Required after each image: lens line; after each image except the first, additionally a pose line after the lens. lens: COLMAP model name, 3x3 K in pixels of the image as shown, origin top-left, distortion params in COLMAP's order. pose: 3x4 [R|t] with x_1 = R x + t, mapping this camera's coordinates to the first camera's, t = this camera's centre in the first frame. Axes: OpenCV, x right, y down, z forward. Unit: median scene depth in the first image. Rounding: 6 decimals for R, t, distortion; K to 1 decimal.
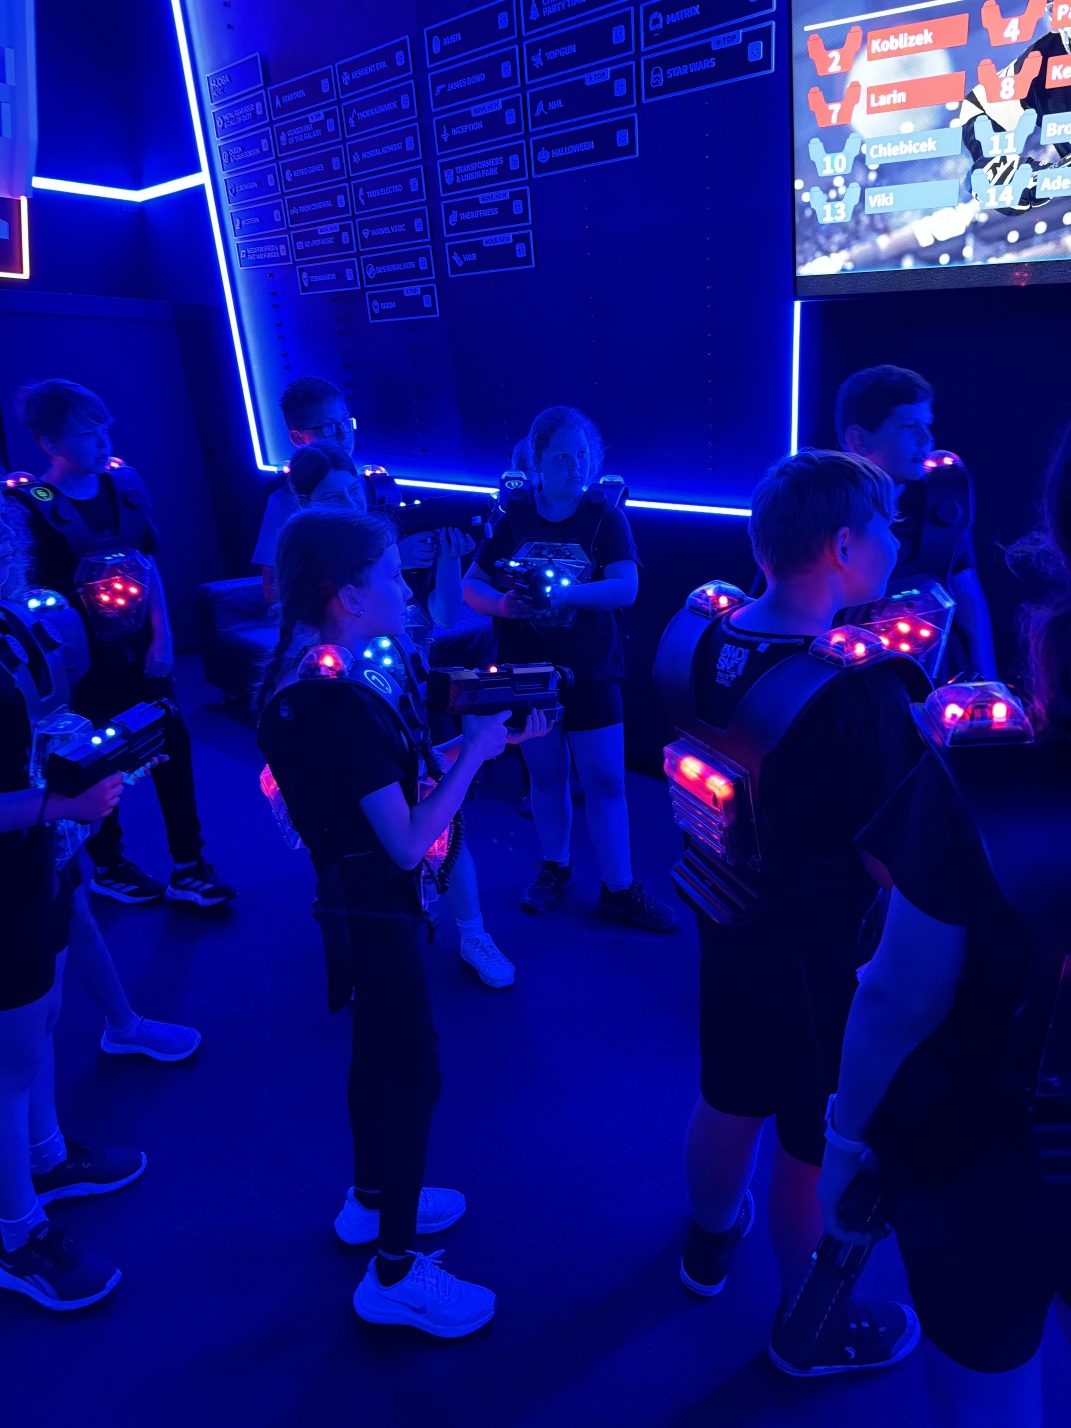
lens RADIAL K [[984.6, 0, 546.0], [0, 984.6, 718.9], [0, 0, 1]] dist [0.030734, -0.032330]
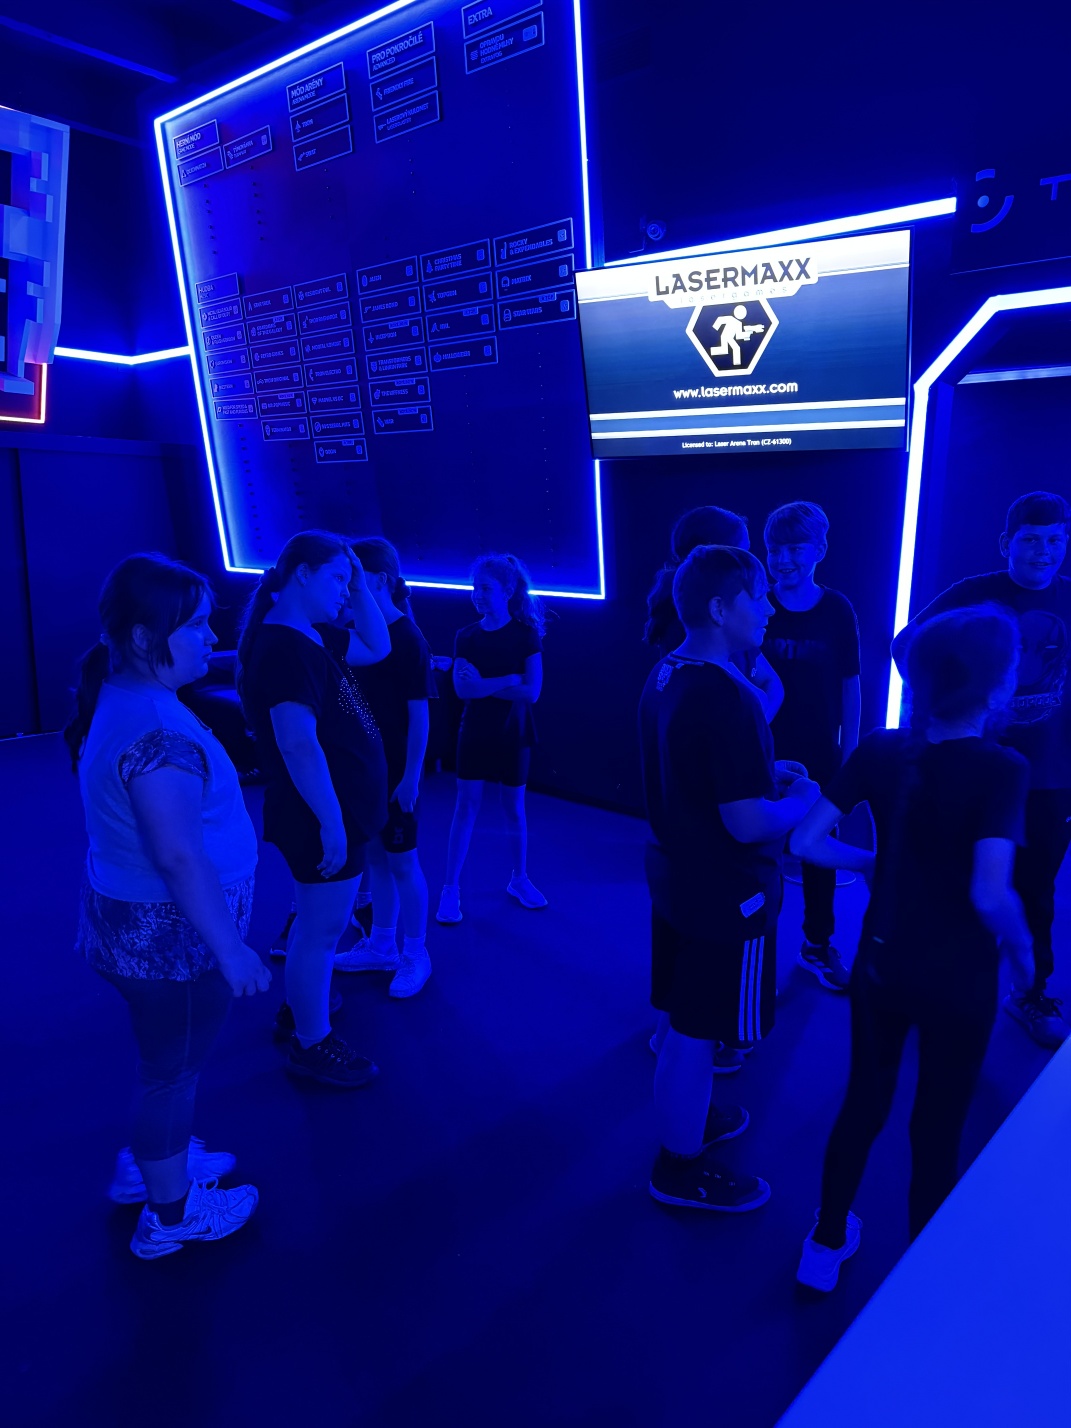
lens RADIAL K [[984.6, 0, 553.4], [0, 984.6, 744.0], [0, 0, 1]] dist [0.030734, -0.032330]
pose [[0.998010, -0.005980, 0.062778, 0.059485], [0.011680, 0.995798, -0.090825, 0.111371], [-0.061971, 0.091378, 0.993886, -0.337098]]
